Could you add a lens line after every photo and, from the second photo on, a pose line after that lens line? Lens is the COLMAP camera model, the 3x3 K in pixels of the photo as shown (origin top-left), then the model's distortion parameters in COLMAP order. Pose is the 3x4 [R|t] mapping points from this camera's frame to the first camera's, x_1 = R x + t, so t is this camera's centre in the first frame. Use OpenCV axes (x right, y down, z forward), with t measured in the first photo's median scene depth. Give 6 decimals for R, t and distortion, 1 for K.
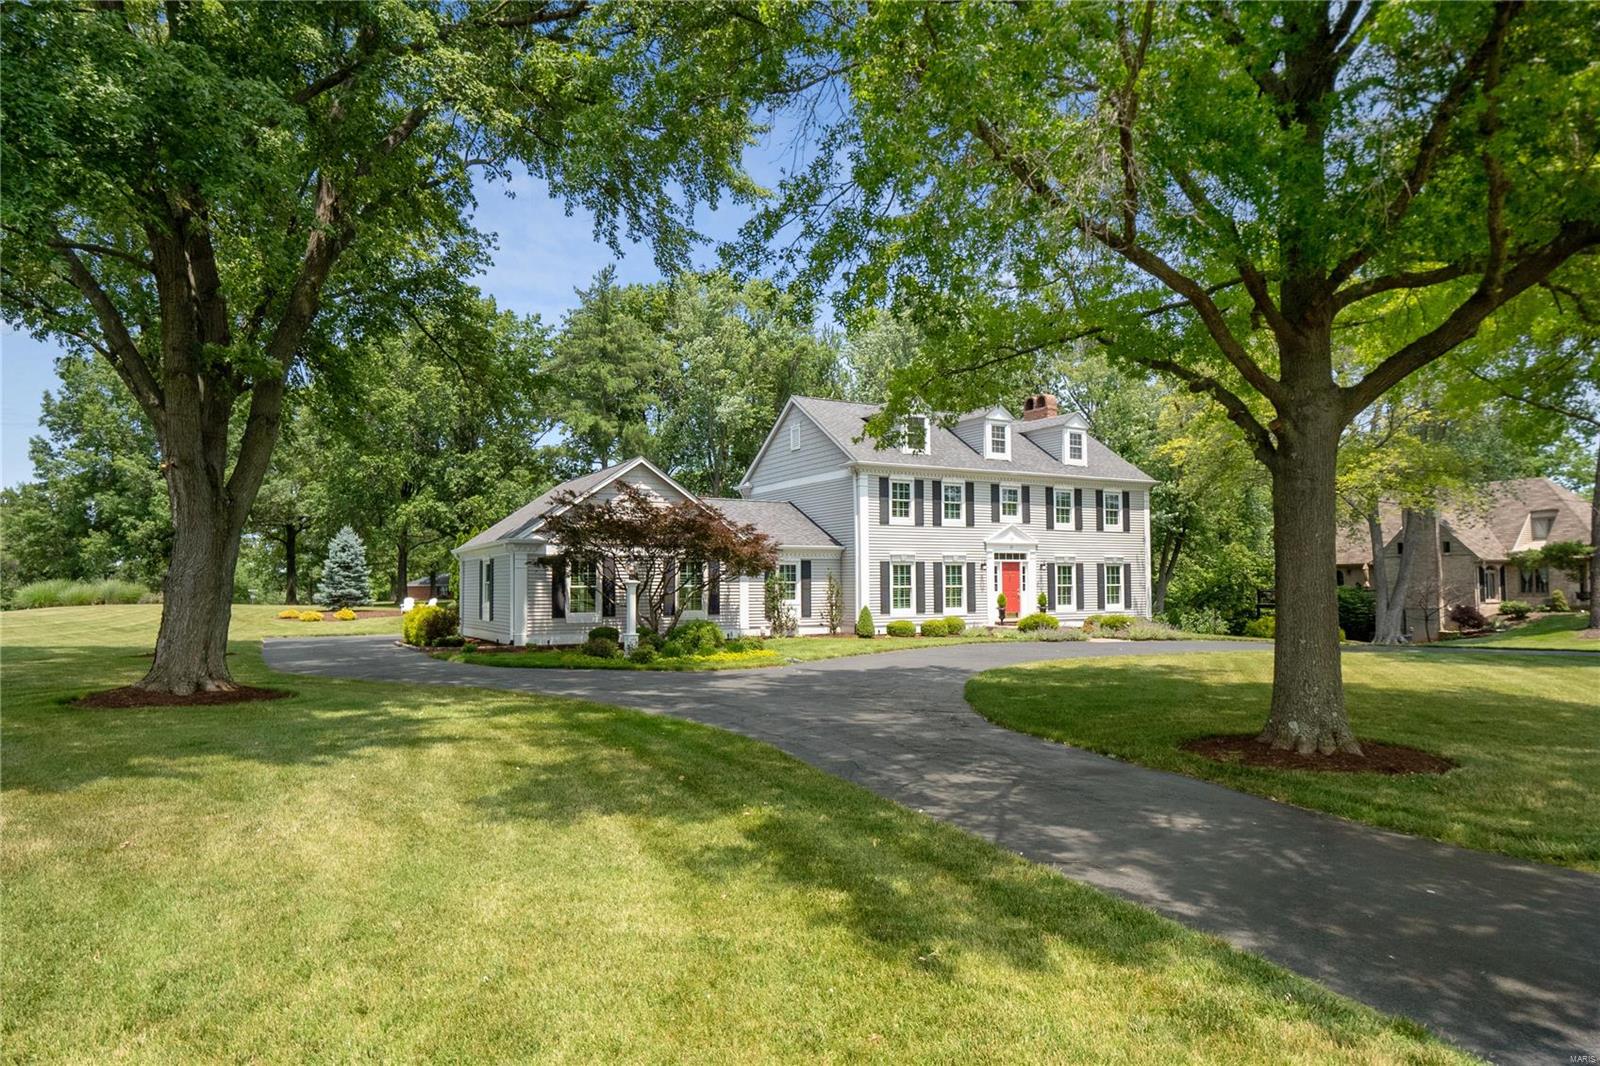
lens RADIAL K [[986.9, 0, 793.3], [0, 986.9, 527.1], [0, 0, 1]] dist [0.000920, 0.000027]
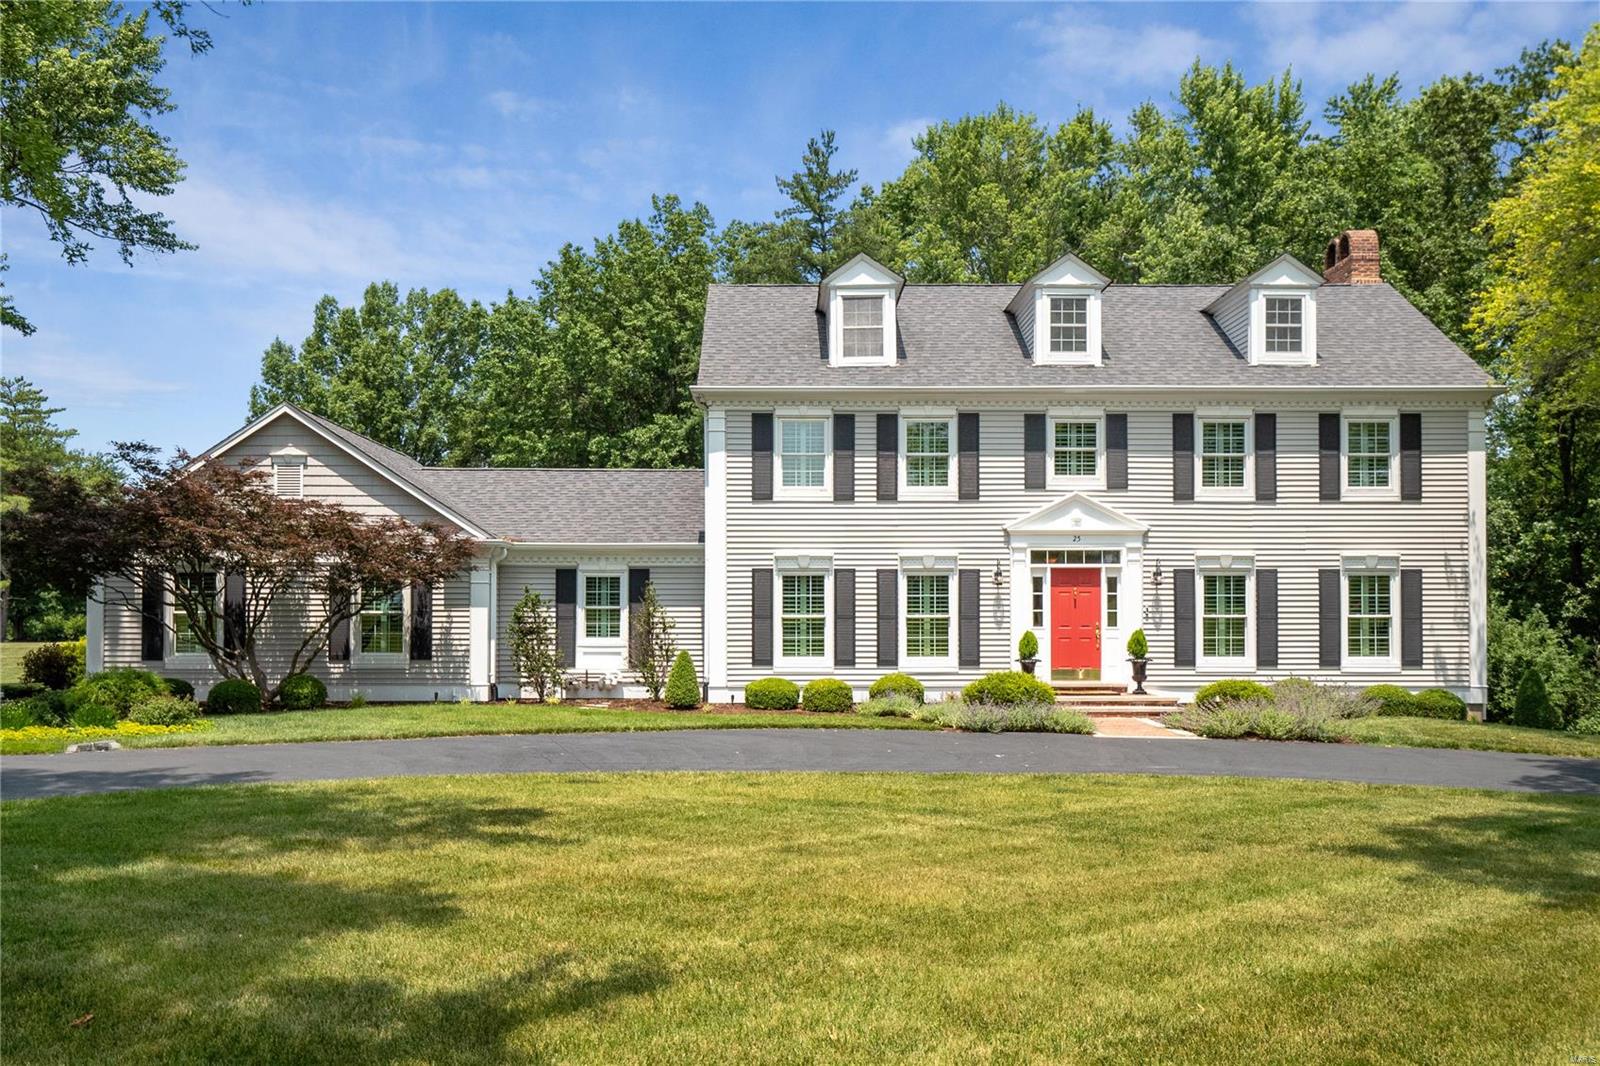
lens RADIAL K [[1483.2, 0, 801.2], [0, 1483.2, 544.0], [0, 0, 1]] dist [0.016754, 0.000000]
pose [[0.869606, -0.015677, -0.493497, 0.471537], [0.023168, 0.999690, 0.009068, 0.012961], [0.493202, -0.019319, 0.869700, 0.279016]]
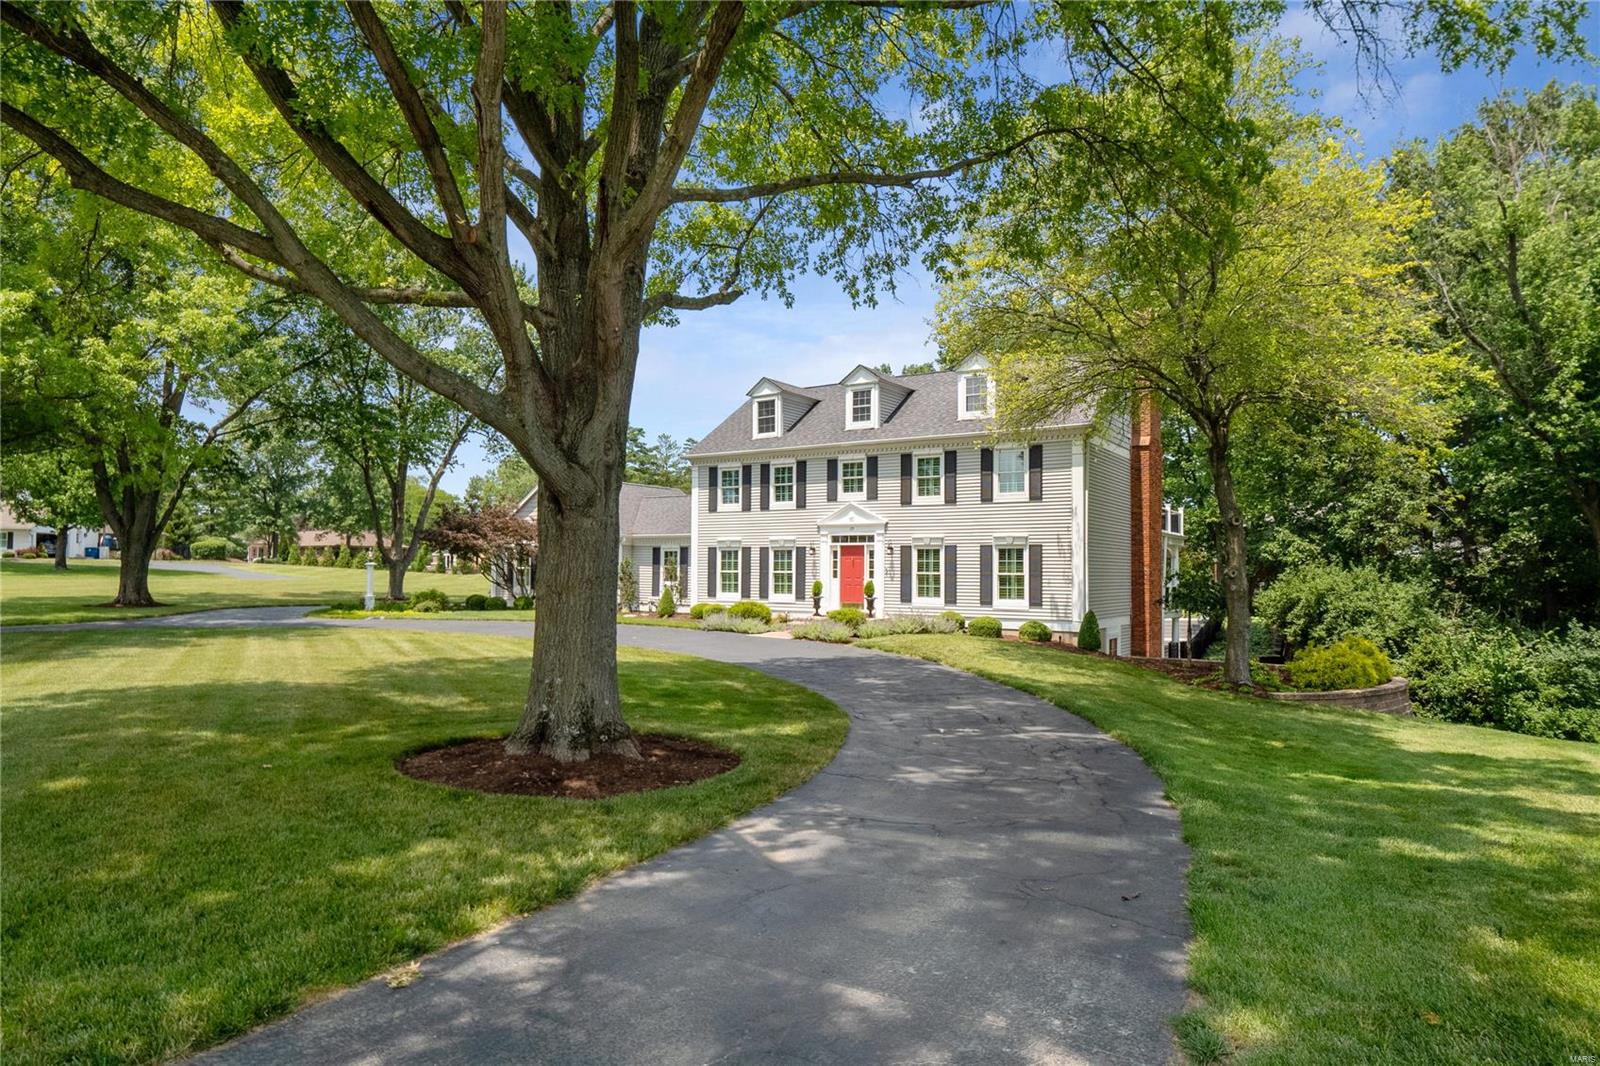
lens RADIAL K [[986.9, 0, 796.0], [0, 986.9, 536.1], [0, 0, 1]] dist [0.000920, 0.000027]
pose [[0.419921, -0.020246, -0.907335, 1.000796], [0.042940, 0.999075, -0.002420, 0.026932], [0.906544, -0.037945, 0.420402, 0.586018]]
